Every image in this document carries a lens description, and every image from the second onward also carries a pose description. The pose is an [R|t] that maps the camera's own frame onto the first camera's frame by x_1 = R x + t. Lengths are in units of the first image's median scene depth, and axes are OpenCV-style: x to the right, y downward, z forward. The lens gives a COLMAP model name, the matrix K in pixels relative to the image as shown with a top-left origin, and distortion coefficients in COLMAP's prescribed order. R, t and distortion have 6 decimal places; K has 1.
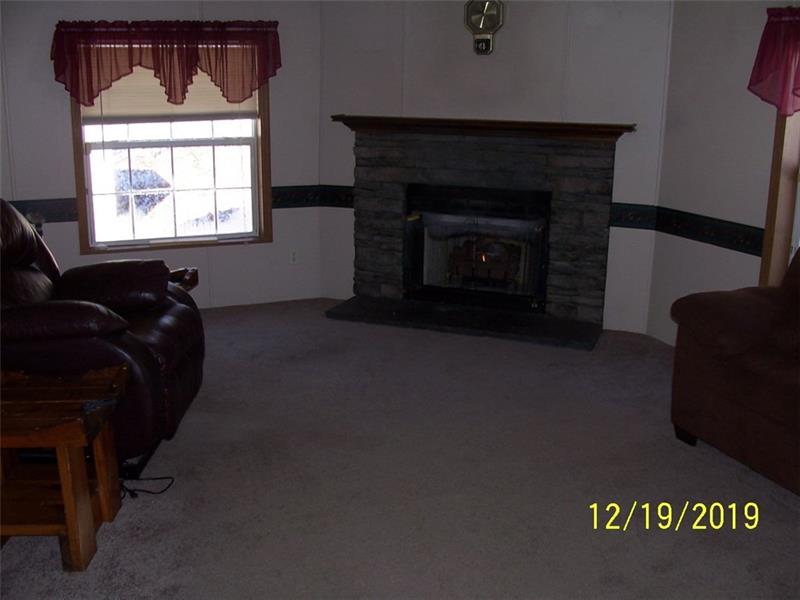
lens RADIAL K [[838.0, 0, 401.7], [0, 838.0, 296.6], [0, 0, 1]] dist [-0.117919, 0.000000]
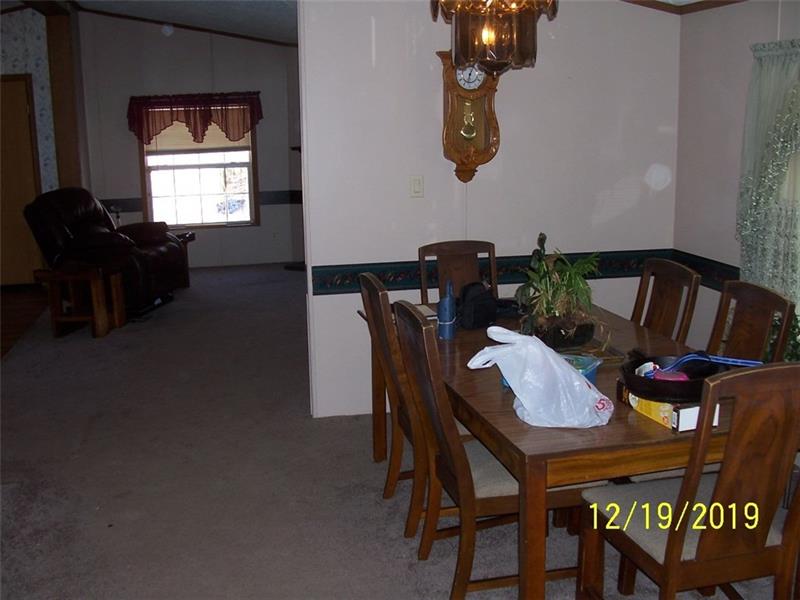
lens RADIAL K [[838.0, 0, 398.2], [0, 838.0, 302.9], [0, 0, 1]] dist [-0.117919, 0.000000]
pose [[0.987803, 0.008265, -0.155487, 0.395258], [-0.011901, 0.999677, -0.022468, 0.127276], [0.155251, 0.024044, 0.987582, -0.601414]]
